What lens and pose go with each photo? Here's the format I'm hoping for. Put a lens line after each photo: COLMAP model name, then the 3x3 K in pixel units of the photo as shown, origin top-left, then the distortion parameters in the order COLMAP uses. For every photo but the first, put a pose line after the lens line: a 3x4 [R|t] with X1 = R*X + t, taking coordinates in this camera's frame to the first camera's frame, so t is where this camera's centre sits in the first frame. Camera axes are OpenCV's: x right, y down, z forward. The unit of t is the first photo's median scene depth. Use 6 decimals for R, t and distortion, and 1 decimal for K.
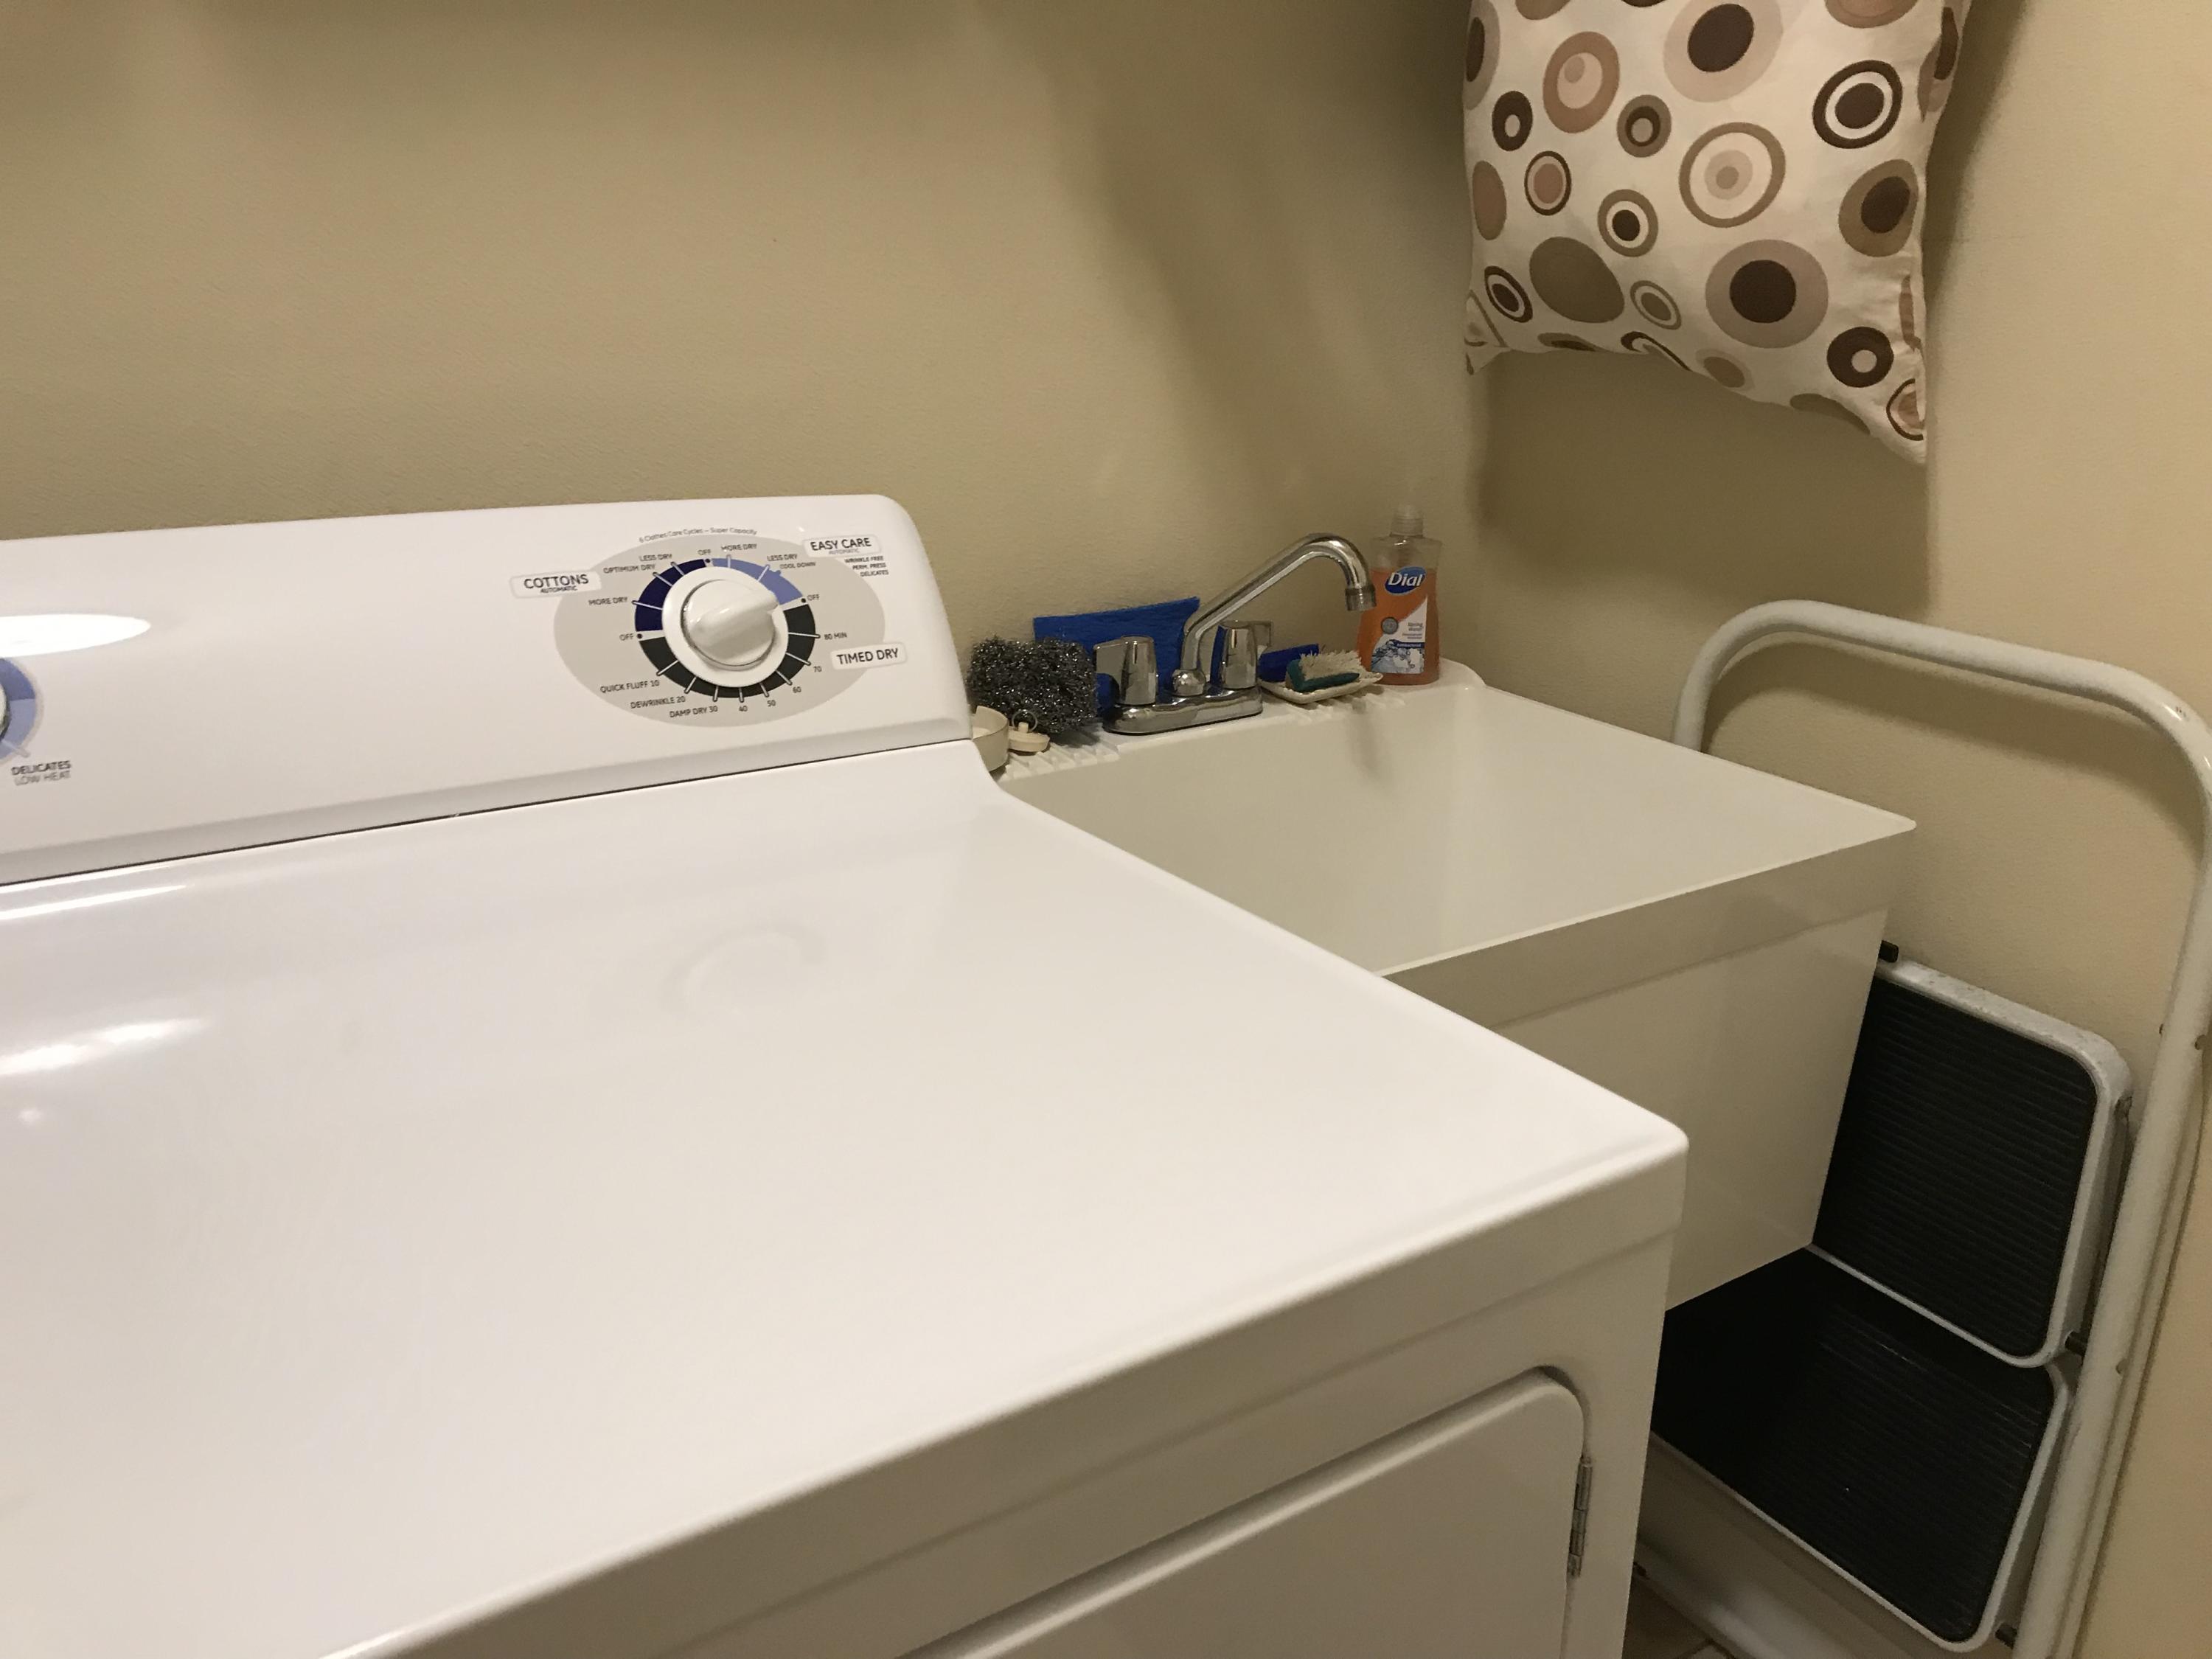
lens RADIAL K [[1788.9, 0, 1078.6], [0, 1788.9, 815.0], [0, 0, 1]] dist [0.077591, -0.163188]
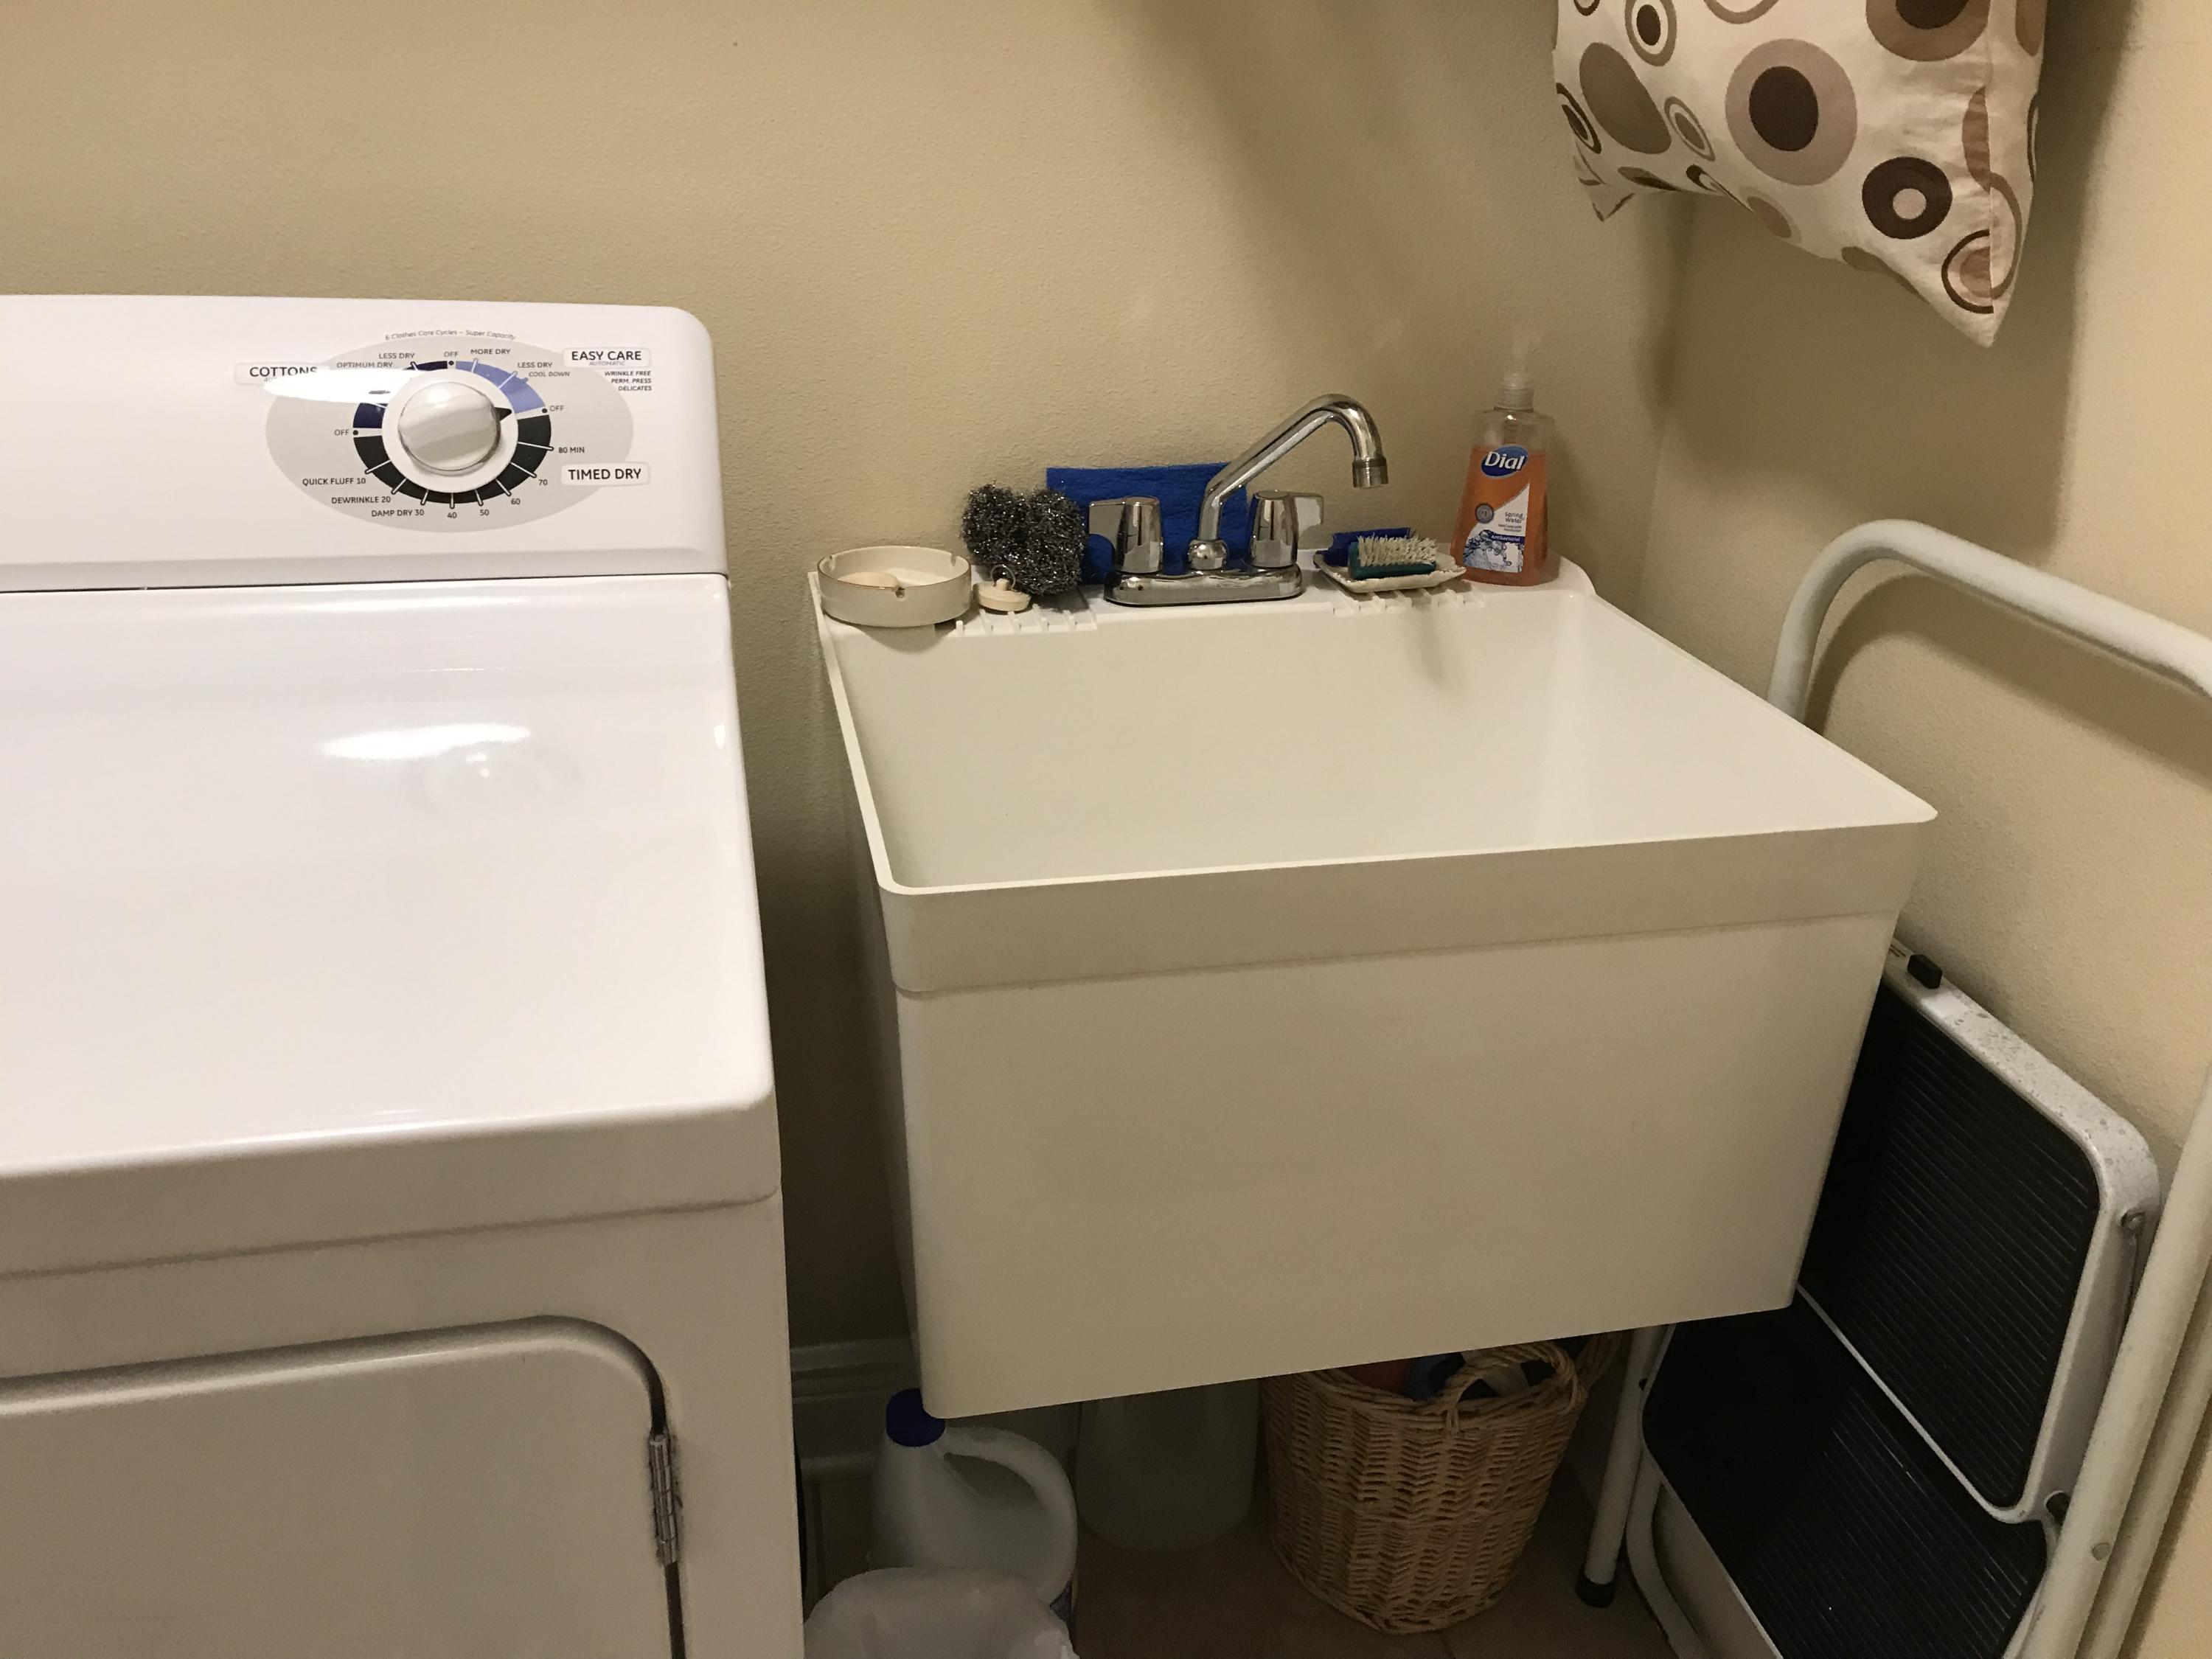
lens RADIAL K [[1804.6, 0, 1106.0], [0, 1804.6, 829.5], [0, 0, 1]] dist [-0.007165, -0.008473]
pose [[0.930887, 0.143763, -0.335830, 0.406630], [-0.118835, 0.988478, 0.093751, -0.019475], [0.345438, -0.047364, 0.937245, 0.151664]]
